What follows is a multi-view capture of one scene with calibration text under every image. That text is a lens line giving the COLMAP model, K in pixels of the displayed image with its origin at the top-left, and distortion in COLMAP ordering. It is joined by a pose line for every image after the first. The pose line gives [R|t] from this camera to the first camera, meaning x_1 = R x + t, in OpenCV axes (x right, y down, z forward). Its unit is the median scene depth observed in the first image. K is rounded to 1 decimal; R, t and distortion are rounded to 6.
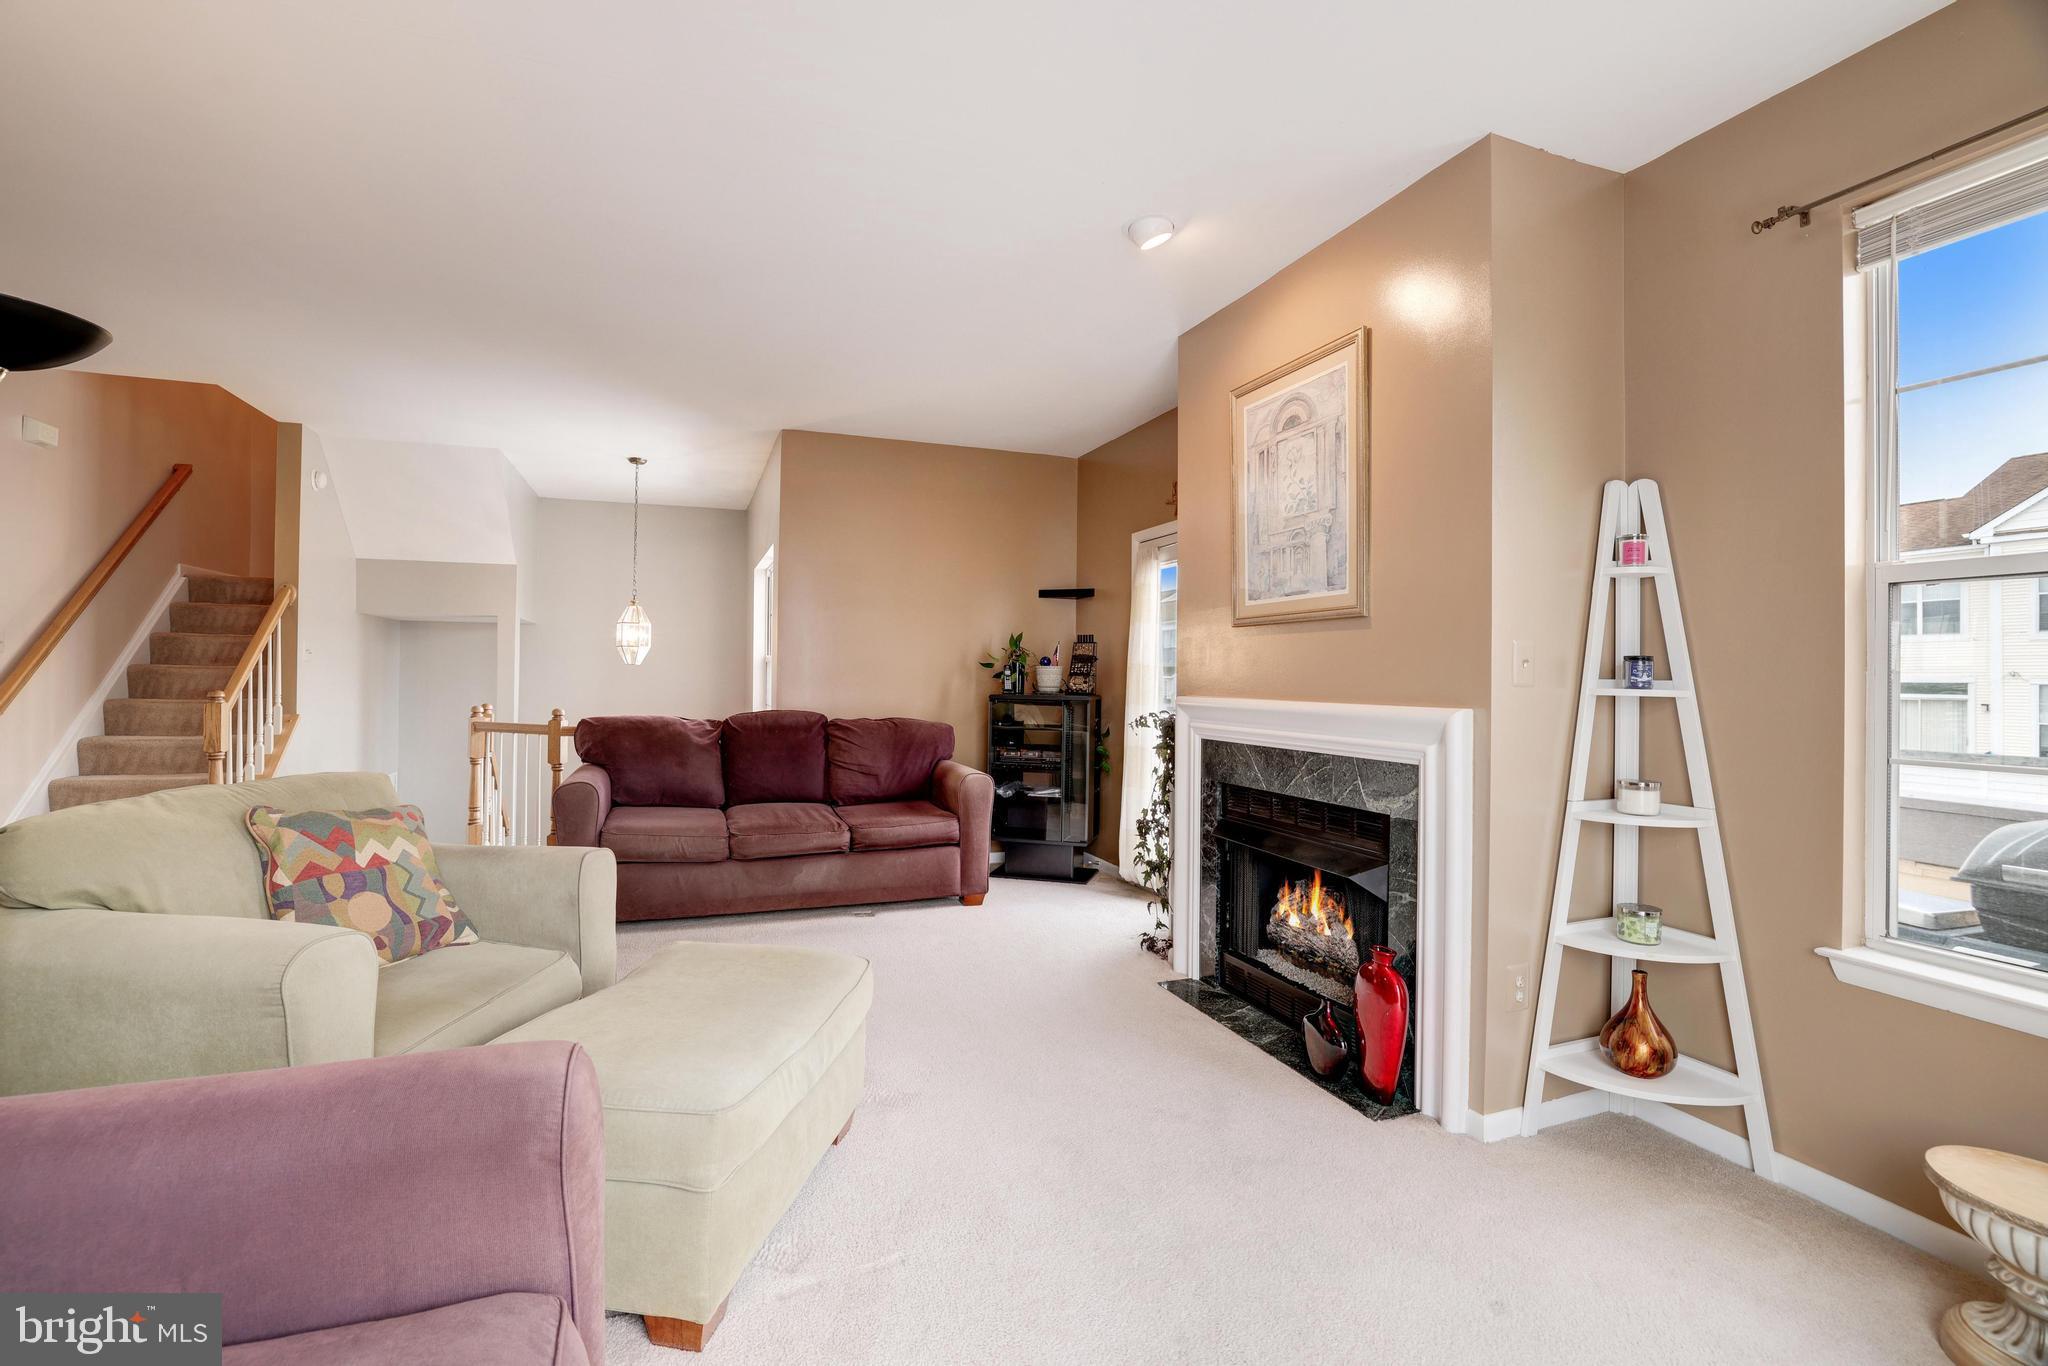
lens RADIAL K [[896.0, 0, 1008.1], [0, 896.0, 672.7], [0, 0, 1]] dist [-0.050049, 0.017271]
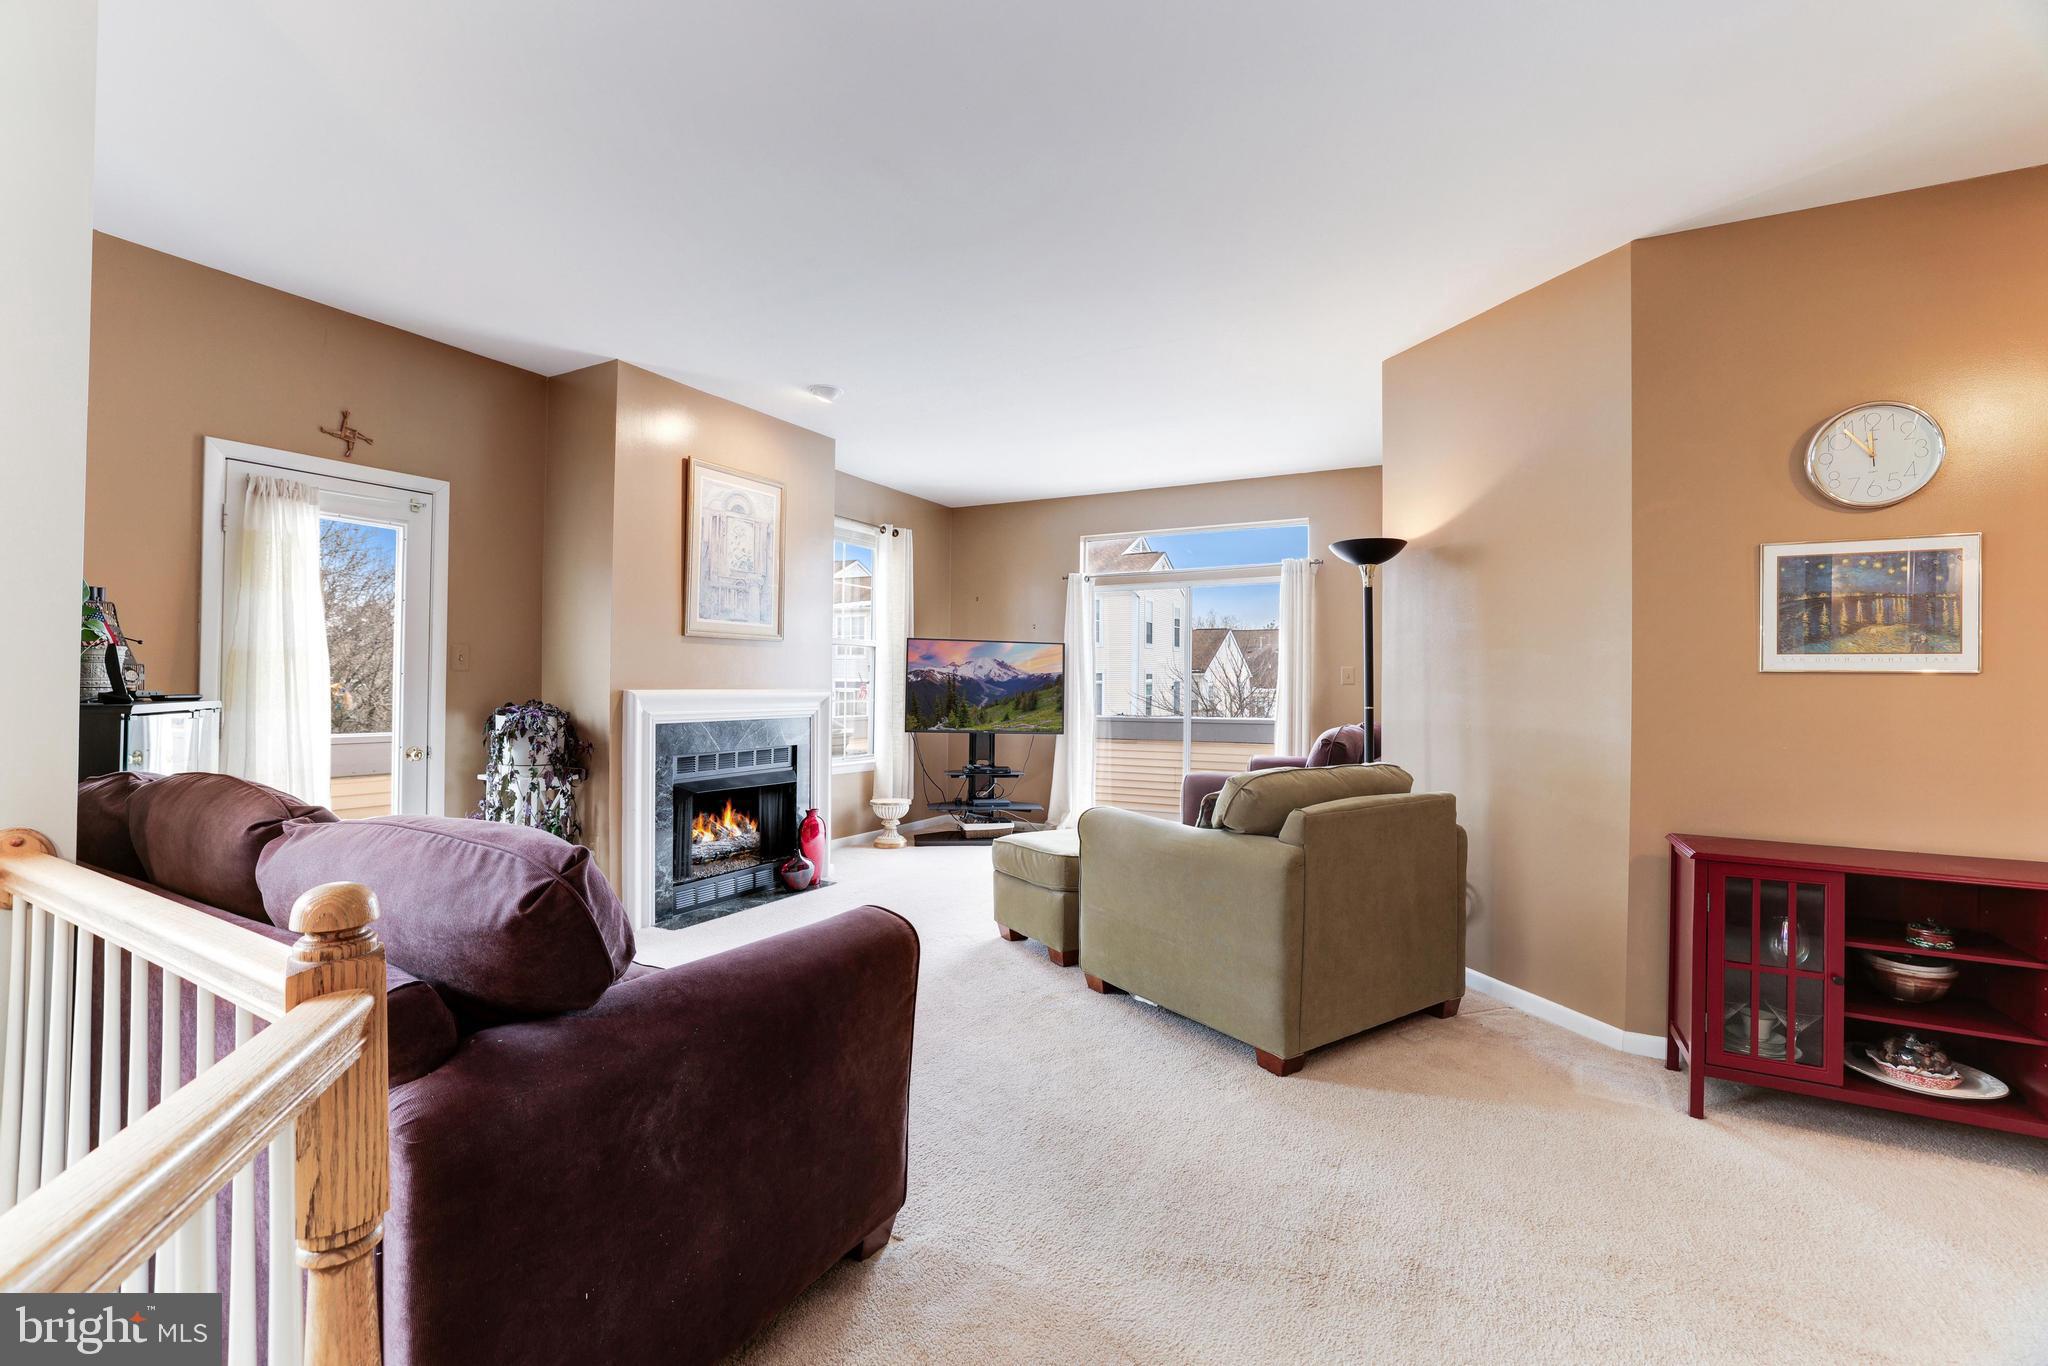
lens RADIAL K [[880.0, 0, 1012.2], [0, 880.0, 666.1], [0, 0, 1]] dist [-0.029017, 0.016475]
pose [[-0.650363, -0.009387, 0.759566, -1.130492], [-0.023529, 0.999693, -0.007791, -0.007664], [-0.759259, -0.022939, -0.650384, 1.594673]]
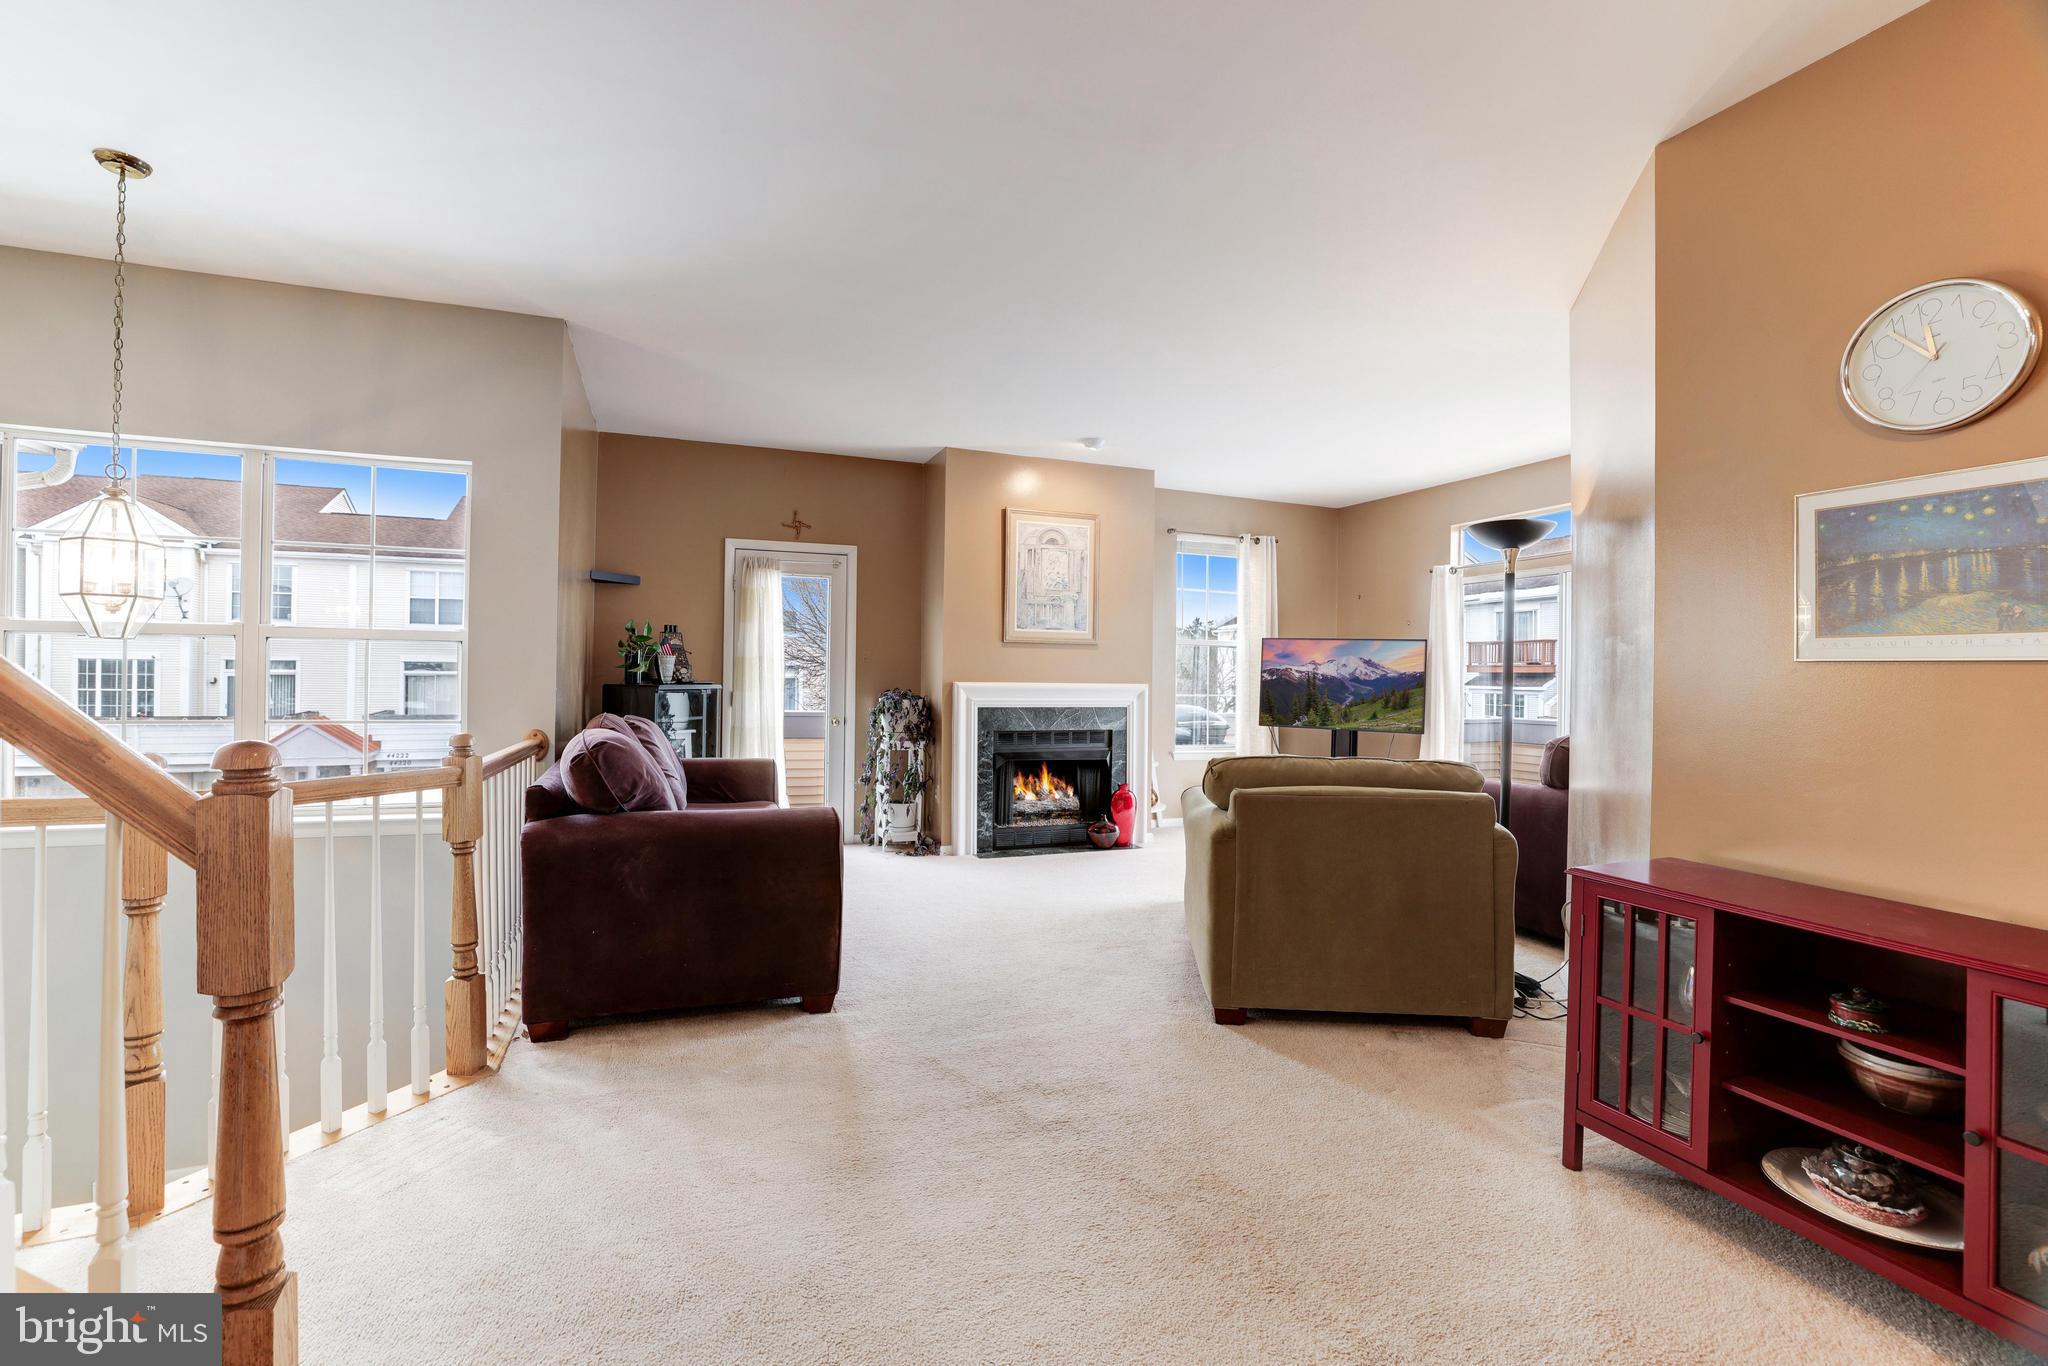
lens RADIAL K [[898.7, 0, 1053.6], [0, 898.7, 670.4], [0, 0, 1]] dist [0.025063, 0.000132]
pose [[-0.040677, -0.010323, 0.999119, -1.644450], [-0.019780, 0.999759, 0.009525, -0.014867], [-0.998977, -0.019375, -0.040871, 1.053593]]
